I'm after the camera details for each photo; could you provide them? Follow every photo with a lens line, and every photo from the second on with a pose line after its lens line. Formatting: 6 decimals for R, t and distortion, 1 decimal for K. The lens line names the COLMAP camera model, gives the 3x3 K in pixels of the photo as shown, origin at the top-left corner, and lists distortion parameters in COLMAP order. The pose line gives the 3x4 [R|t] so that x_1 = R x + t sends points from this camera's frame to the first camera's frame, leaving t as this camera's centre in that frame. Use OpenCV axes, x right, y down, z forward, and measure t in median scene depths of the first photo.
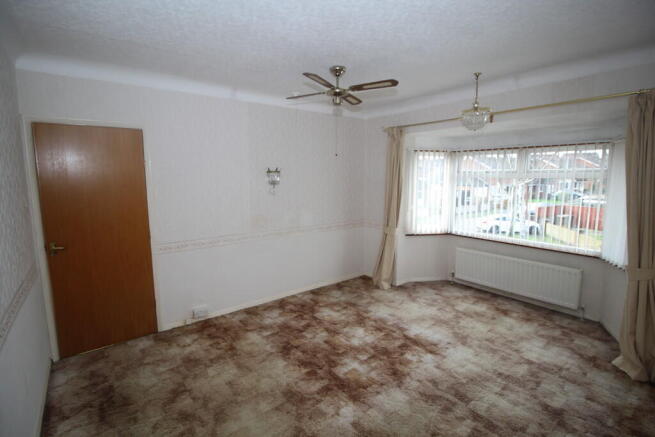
lens RADIAL K [[308.6, 0, 323.7], [0, 308.6, 216.3], [0, 0, 1]] dist [-0.006176, -0.001517]
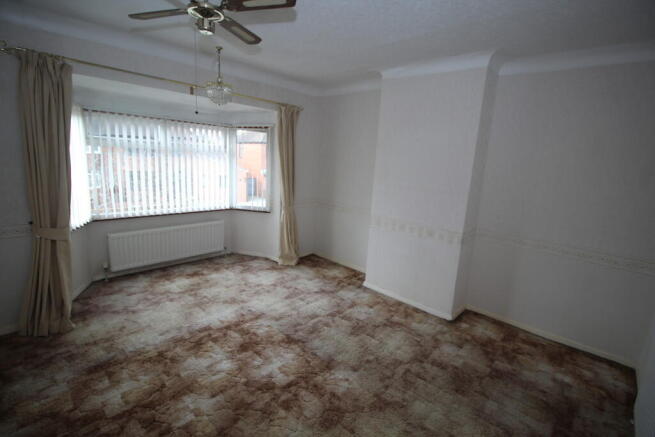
lens RADIAL K [[308.6, 0, 323.2], [0, 308.6, 219.0], [0, 0, 1]] dist [-0.006176, -0.001517]
pose [[-0.148264, -0.196814, 0.969165, -0.544850], [0.073782, 0.975064, 0.209300, -0.085728], [-0.986192, 0.102539, -0.130046, 0.724951]]
